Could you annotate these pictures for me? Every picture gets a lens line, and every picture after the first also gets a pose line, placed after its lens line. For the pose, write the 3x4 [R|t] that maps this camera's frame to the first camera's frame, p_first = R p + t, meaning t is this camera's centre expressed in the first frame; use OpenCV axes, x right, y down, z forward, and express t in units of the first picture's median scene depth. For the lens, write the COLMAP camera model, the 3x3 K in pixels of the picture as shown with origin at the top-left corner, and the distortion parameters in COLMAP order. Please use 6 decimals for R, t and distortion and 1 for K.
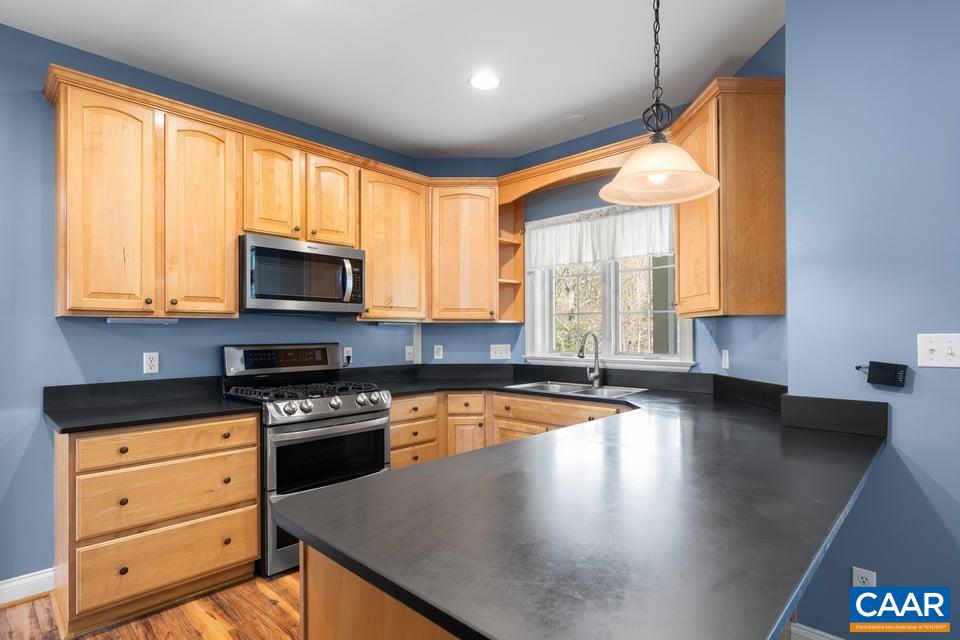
lens RADIAL K [[495.1, 0, 484.0], [0, 495.1, 325.0], [0, 0, 1]] dist [0.002110, 0.000726]
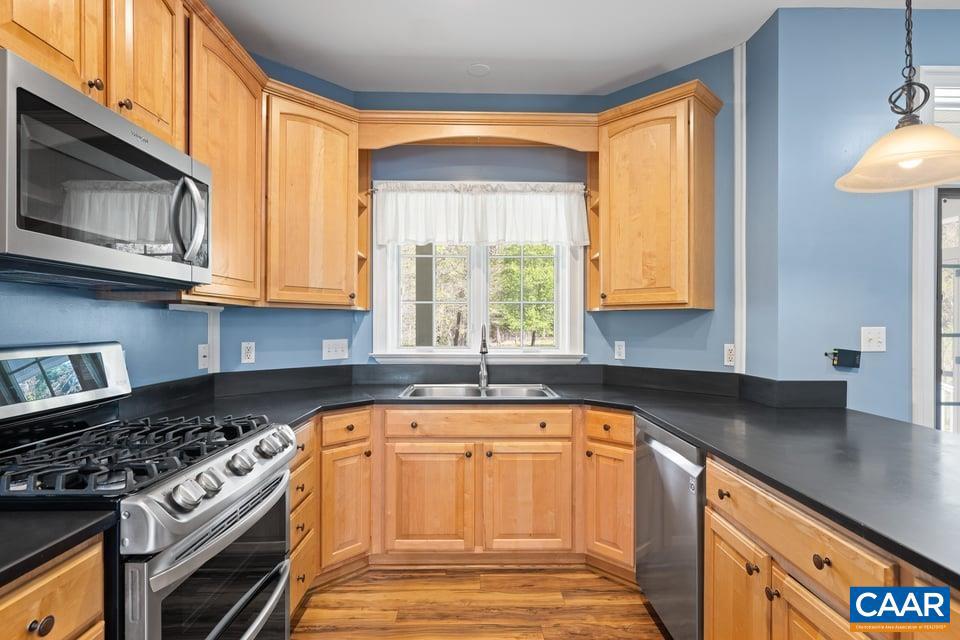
lens RADIAL K [[495.1, 0, 484.0], [0, 495.1, 325.0], [0, 0, 1]] dist [0.002110, 0.000726]
pose [[0.707725, 0.004558, 0.706473, -0.371398], [-0.016877, 0.999803, 0.010456, 0.007194], [-0.706286, -0.019324, 0.707663, 0.366912]]
